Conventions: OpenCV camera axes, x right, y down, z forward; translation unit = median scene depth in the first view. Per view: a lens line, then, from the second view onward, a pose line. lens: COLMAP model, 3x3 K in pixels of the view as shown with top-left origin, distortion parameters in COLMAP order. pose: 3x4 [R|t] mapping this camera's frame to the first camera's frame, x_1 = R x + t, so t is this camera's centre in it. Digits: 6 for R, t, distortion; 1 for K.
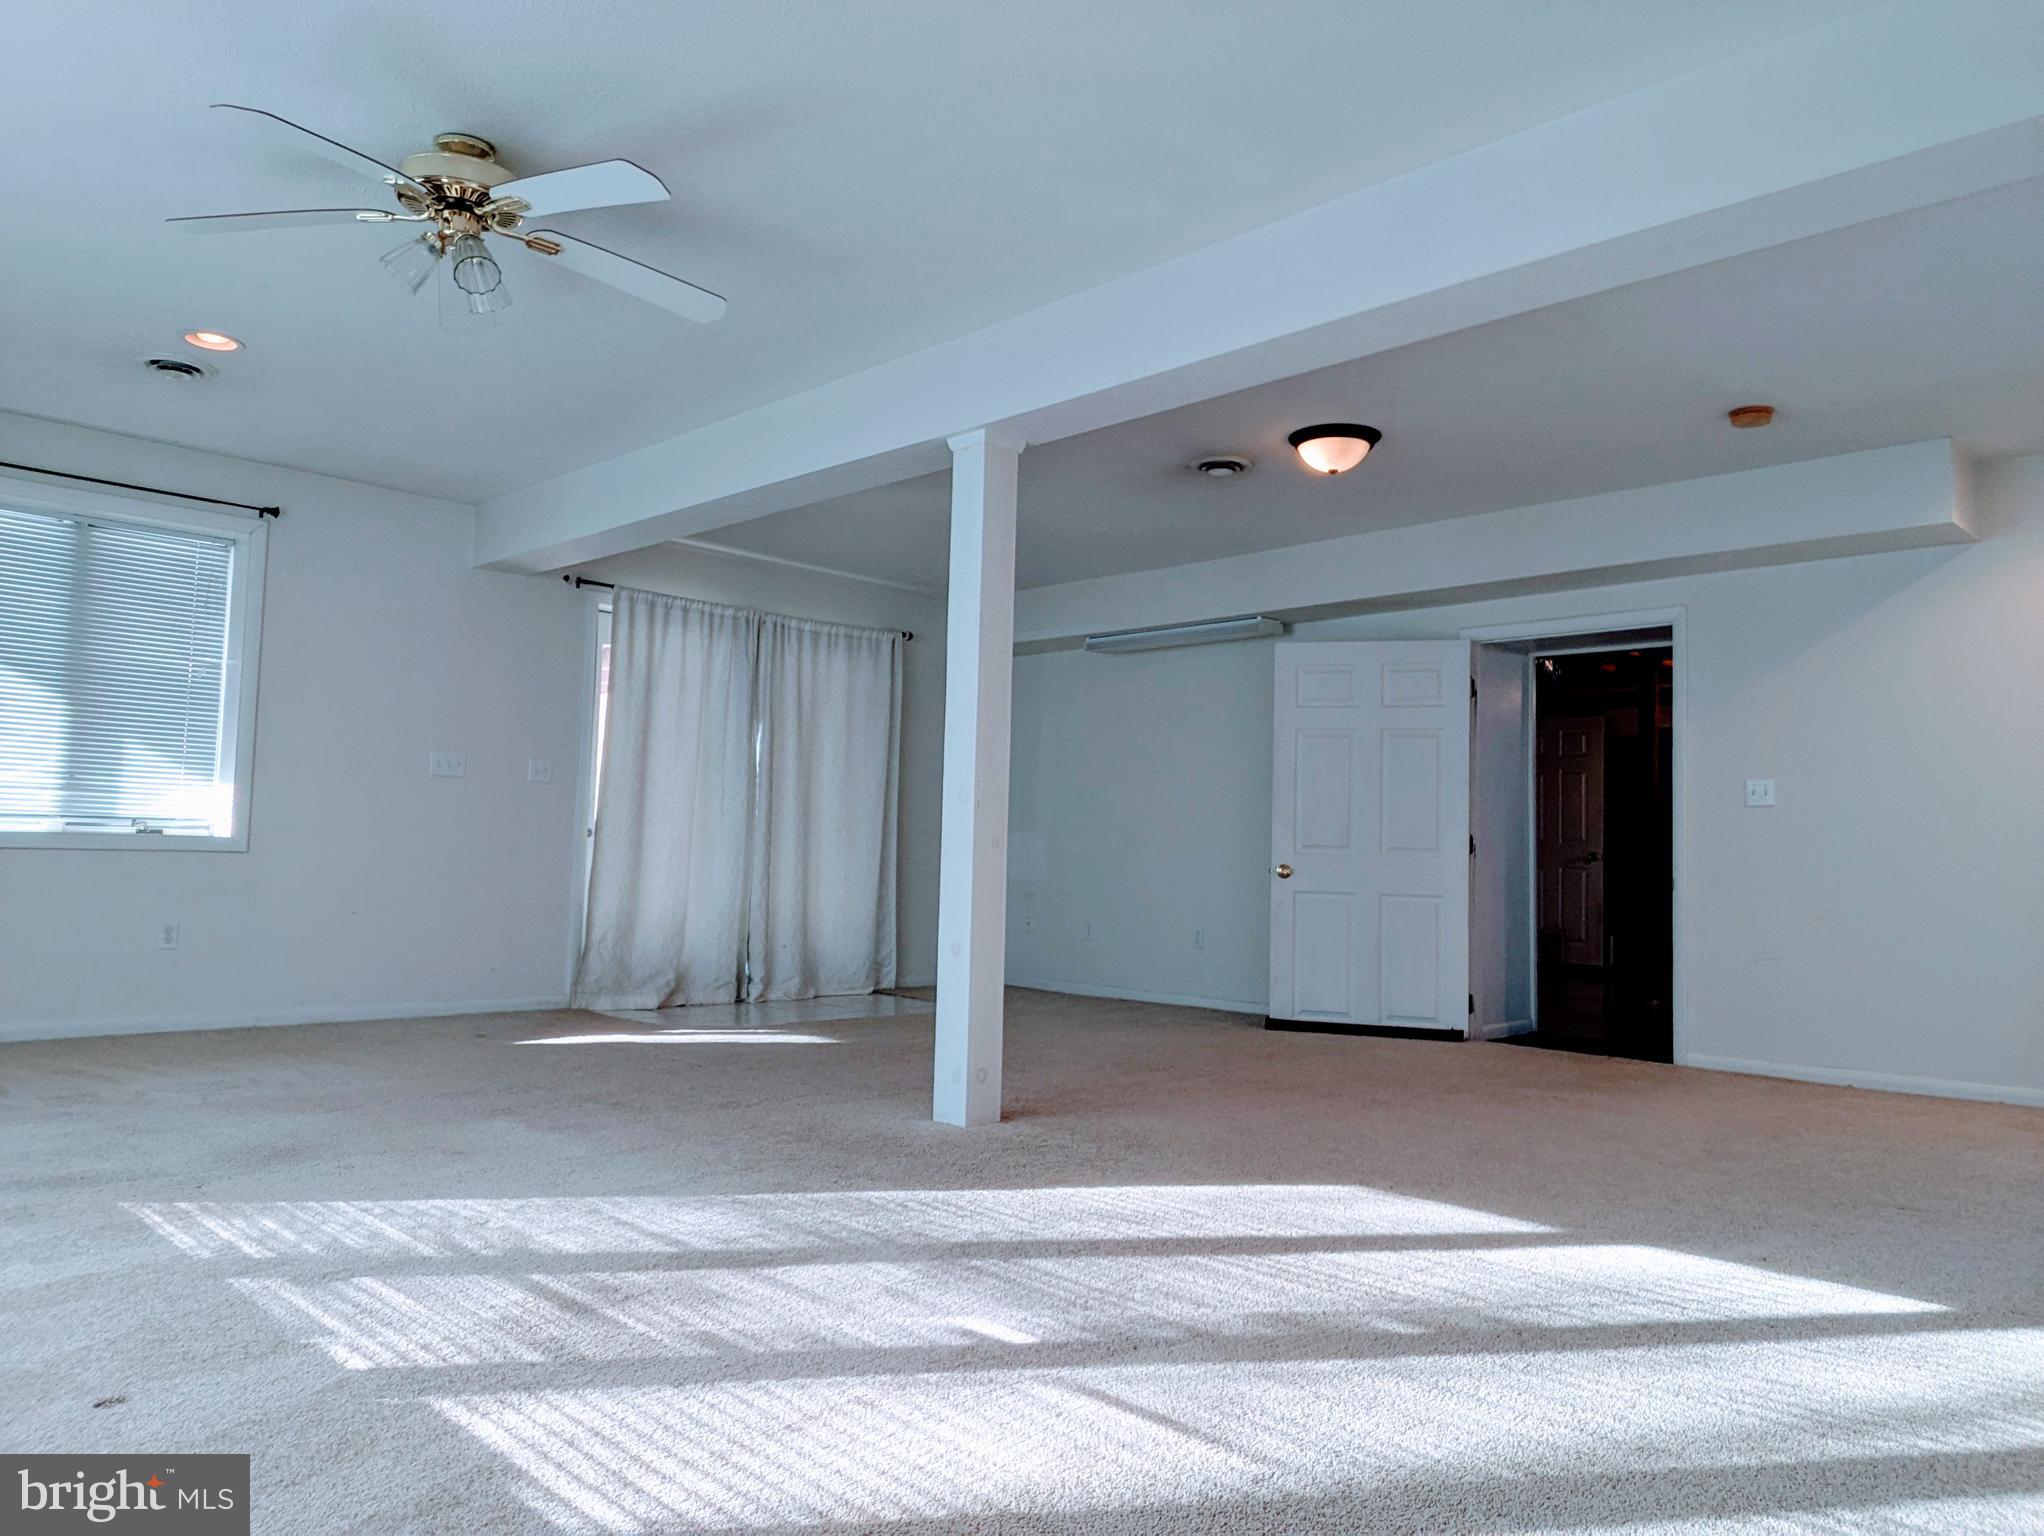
lens RADIAL K [[1412.0, 0, 1031.3], [0, 1412.0, 770.0], [0, 0, 1]] dist [0.005273, 0.000970]
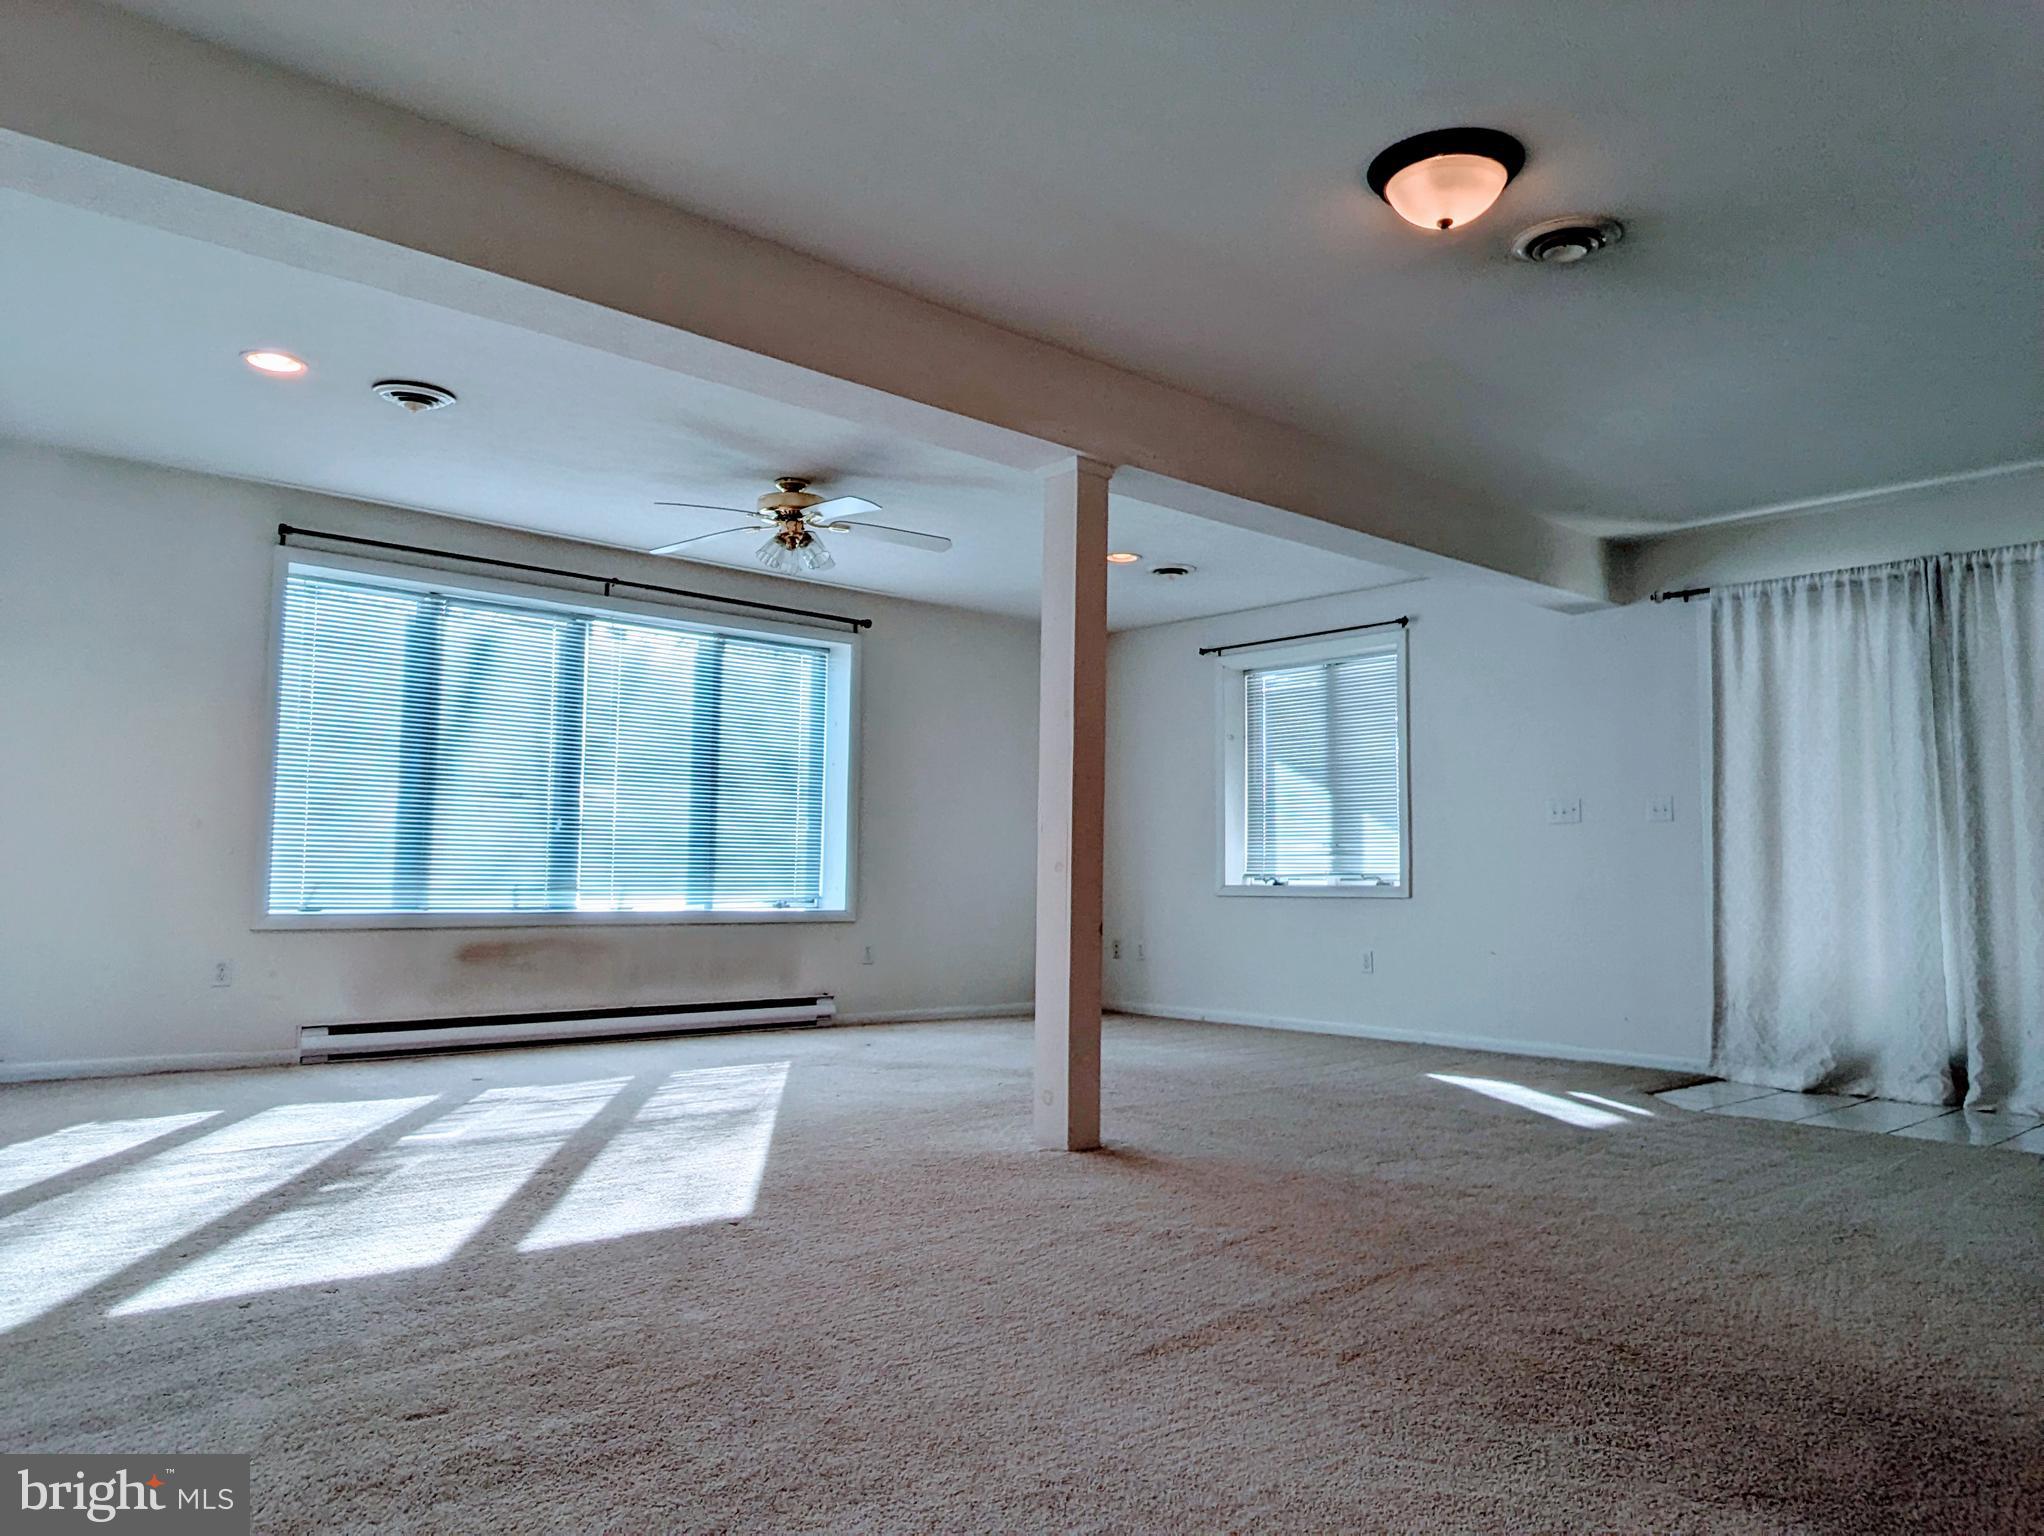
lens RADIAL K [[1412.0, 0, 1031.5], [0, 1412.0, 768.0], [0, 0, 1]] dist [0.005273, 0.000970]
pose [[-0.049924, -0.108833, -0.992806, 0.574592], [0.050621, 0.992492, -0.111344, 0.054632], [0.997469, -0.055816, -0.044040, 0.613765]]
